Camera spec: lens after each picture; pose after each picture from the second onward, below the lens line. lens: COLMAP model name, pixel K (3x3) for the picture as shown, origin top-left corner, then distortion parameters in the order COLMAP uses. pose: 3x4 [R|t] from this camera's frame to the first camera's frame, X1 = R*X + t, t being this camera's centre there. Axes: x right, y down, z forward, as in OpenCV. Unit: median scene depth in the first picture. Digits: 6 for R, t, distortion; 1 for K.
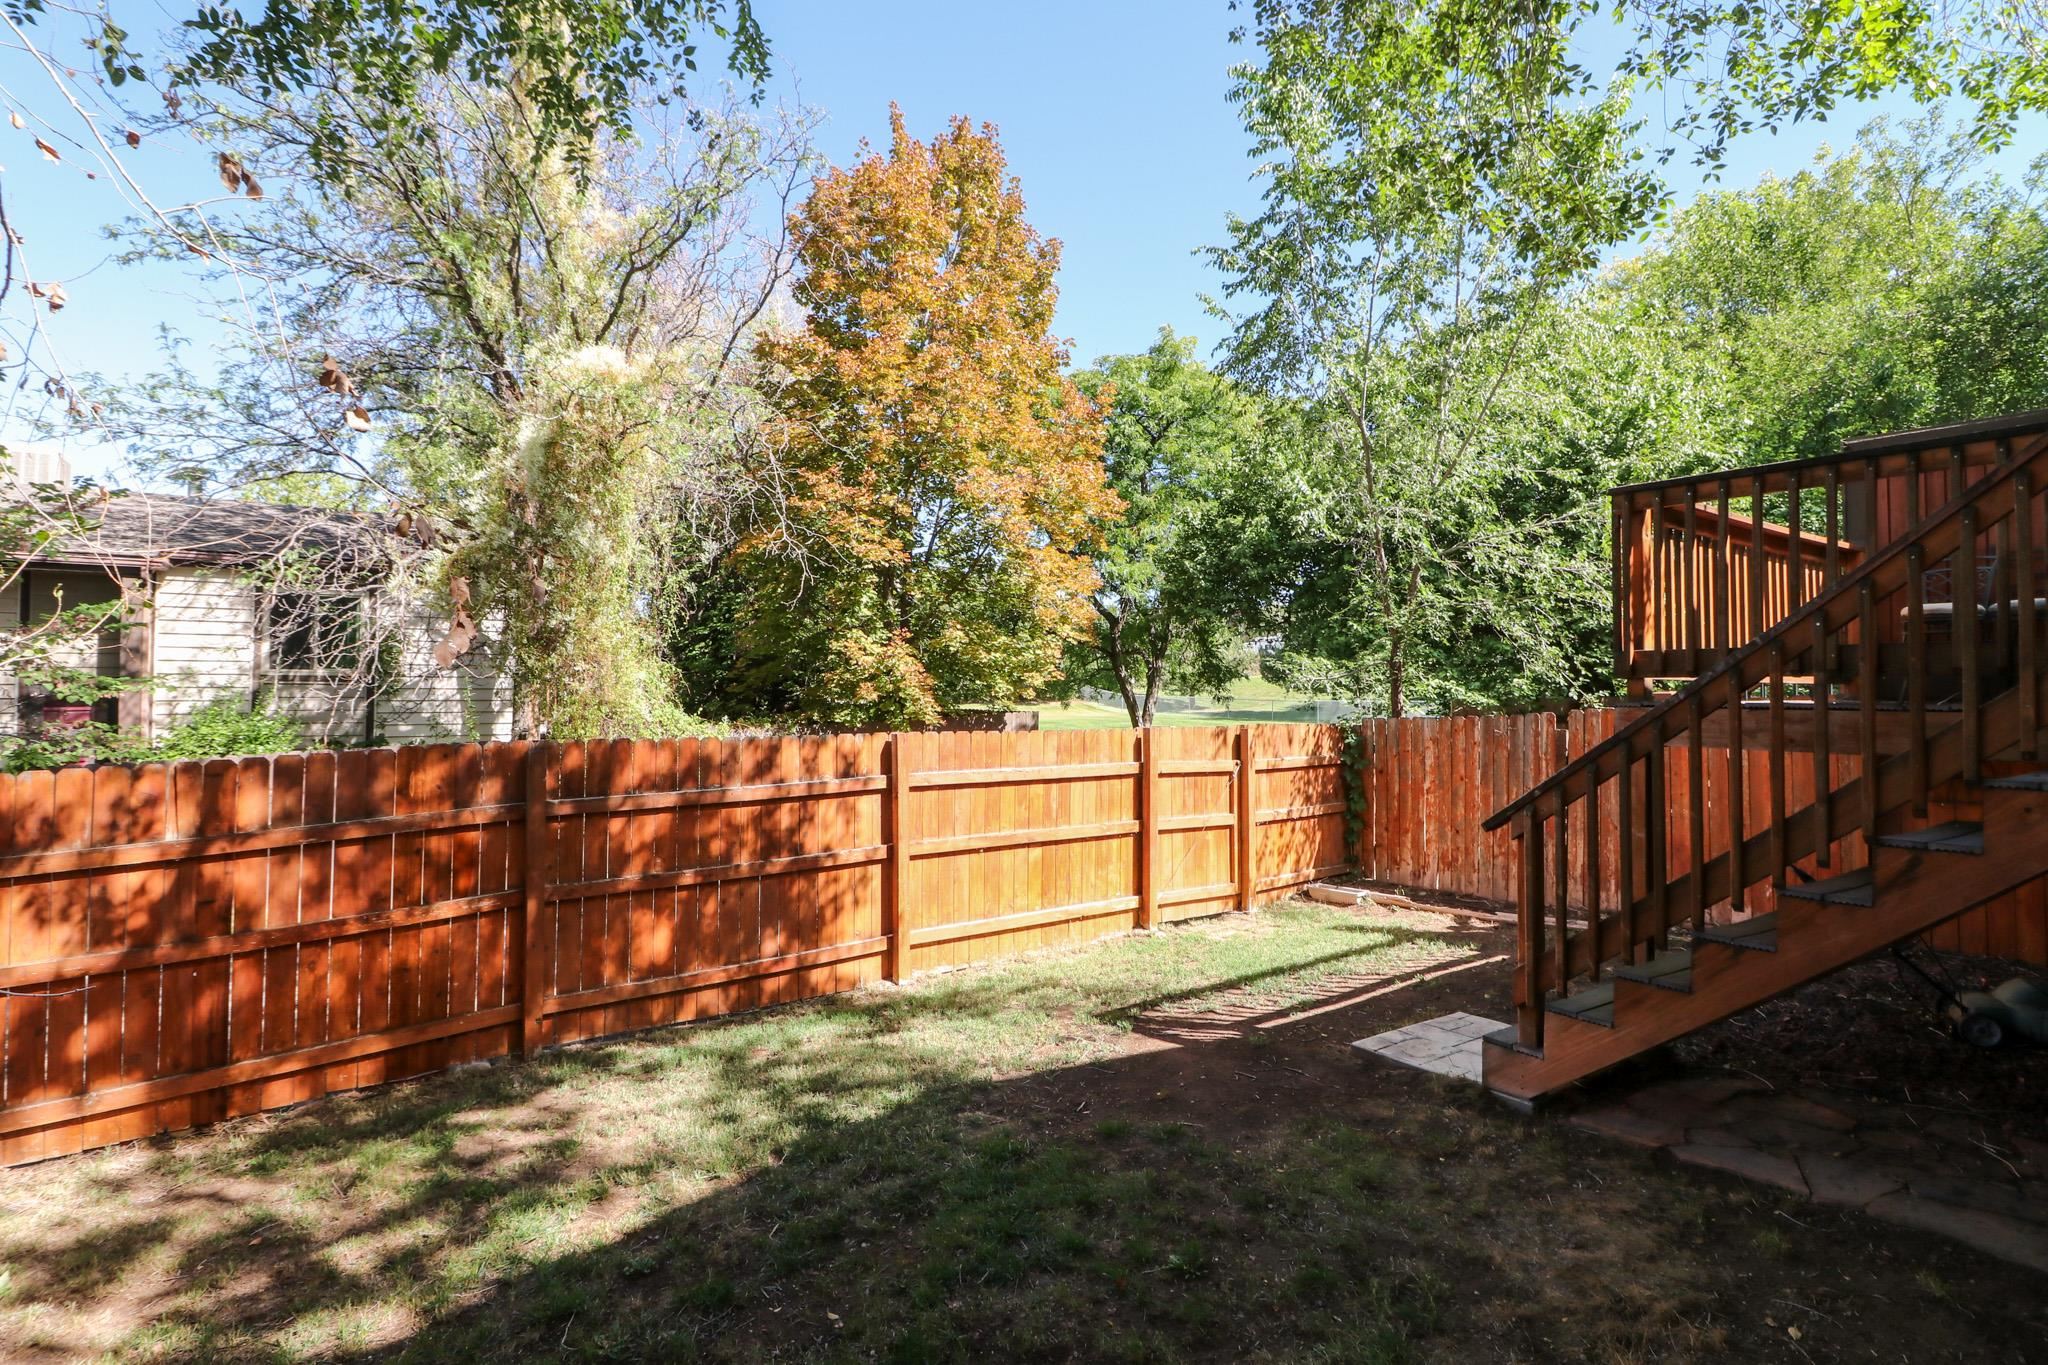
lens RADIAL K [[937.0, 0, 1026.2], [0, 937.0, 652.7], [0, 0, 1]] dist [-0.019286, -0.000380]
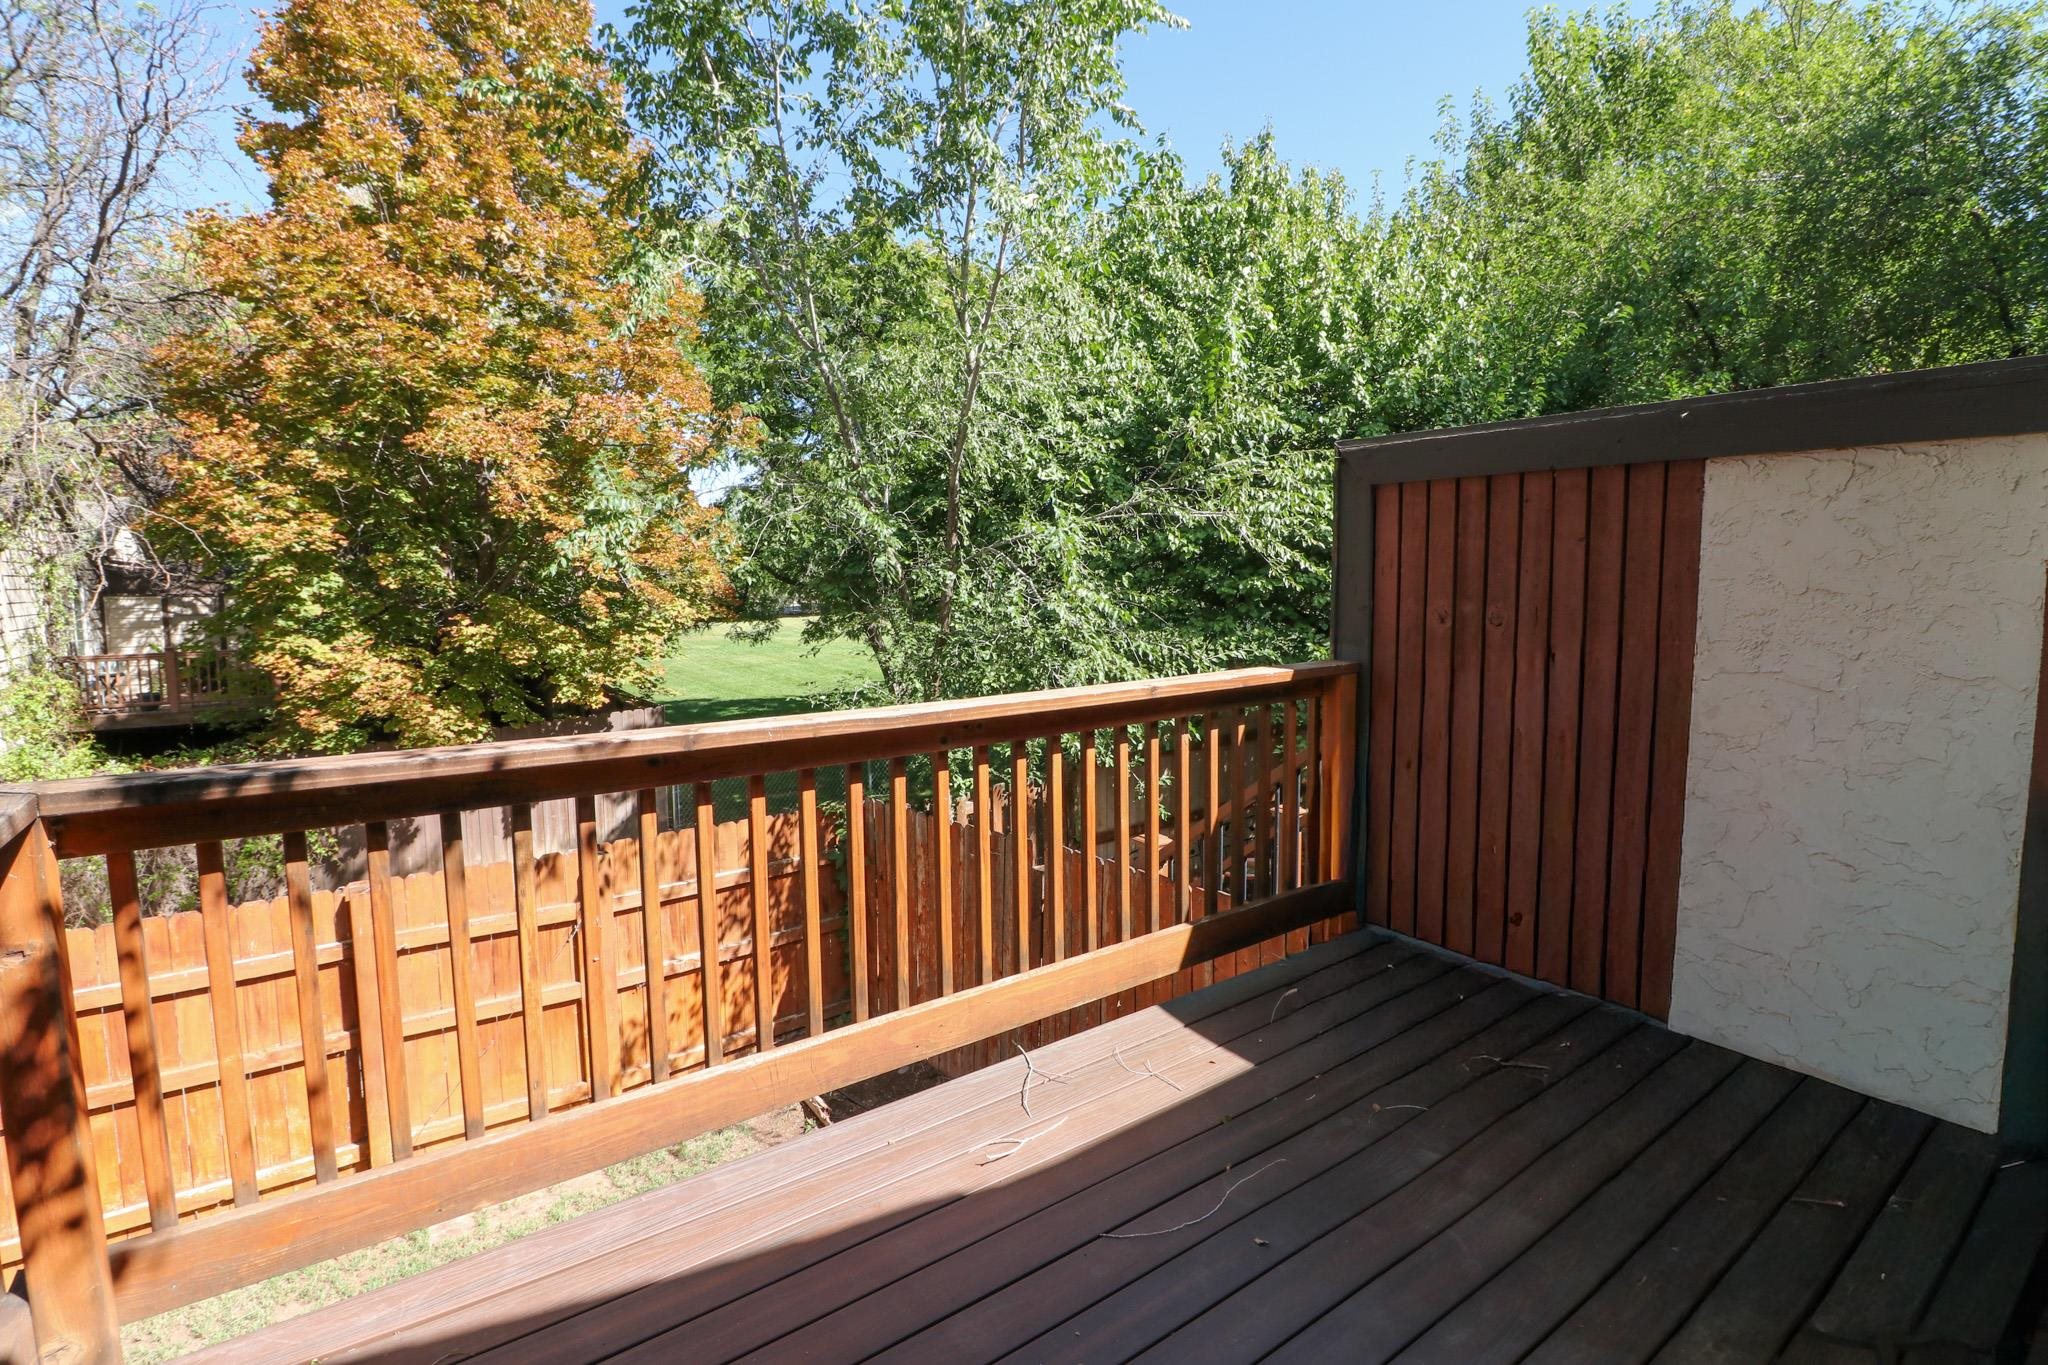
lens RADIAL K [[937.0, 0, 1026.2], [0, 937.0, 652.7], [0, 0, 1]] dist [-0.019286, -0.000380]
pose [[0.998929, -0.019047, 0.042156, 0.369468], [0.013732, 0.992318, 0.122949, -0.095694], [-0.044174, -0.122238, 0.991517, 0.267813]]
